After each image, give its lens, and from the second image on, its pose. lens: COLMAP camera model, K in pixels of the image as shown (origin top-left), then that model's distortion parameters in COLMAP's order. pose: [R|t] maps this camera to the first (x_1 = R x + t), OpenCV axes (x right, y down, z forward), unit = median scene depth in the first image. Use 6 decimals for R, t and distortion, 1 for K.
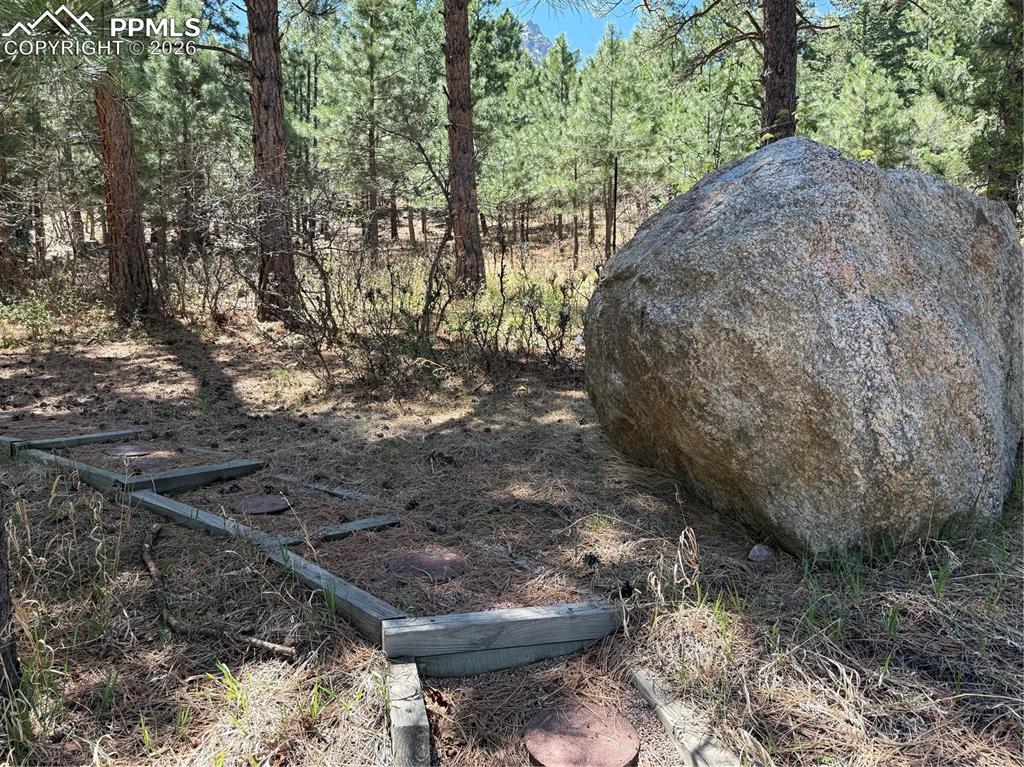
lens RADIAL K [[695.2, 0, 511.1], [0, 695.2, 386.8], [0, 0, 1]] dist [-0.010399, -0.008550]
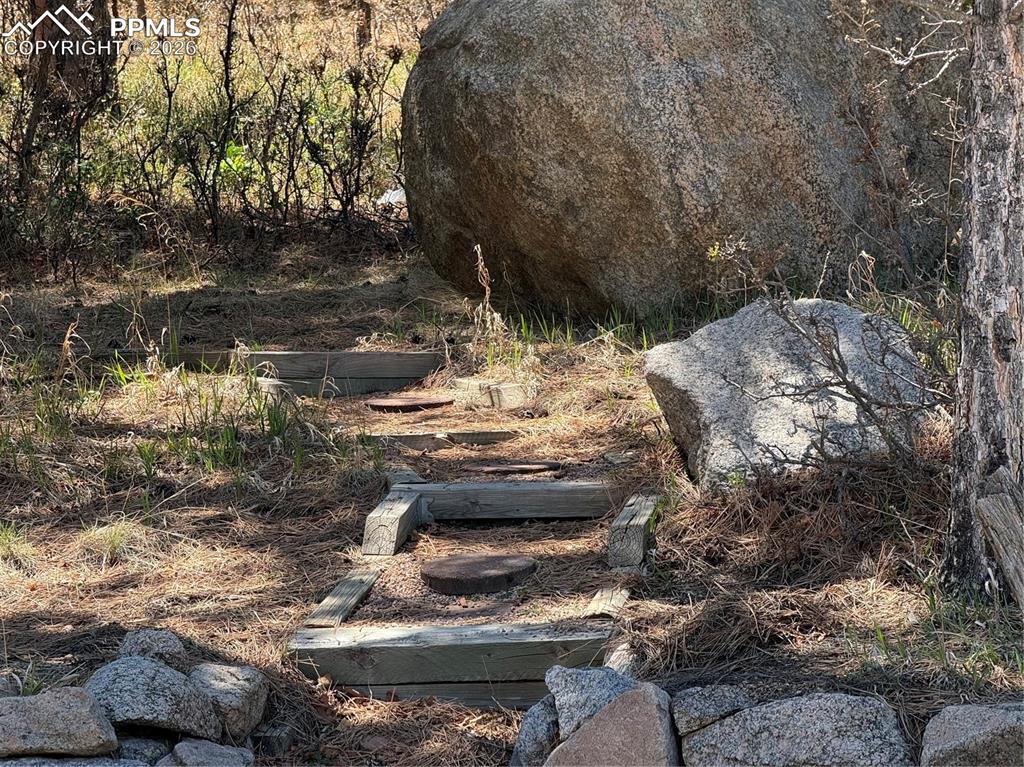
lens RADIAL K [[3613.3, 0, 513.3], [0, 3613.3, 381.6], [0, 0, 1]] dist [0.743198, 0.000000]
pose [[0.990534, -0.018321, 0.136036, -0.452592], [0.028781, 0.996744, -0.075324, 0.722128], [-0.134213, 0.078526, 0.987836, -4.126158]]
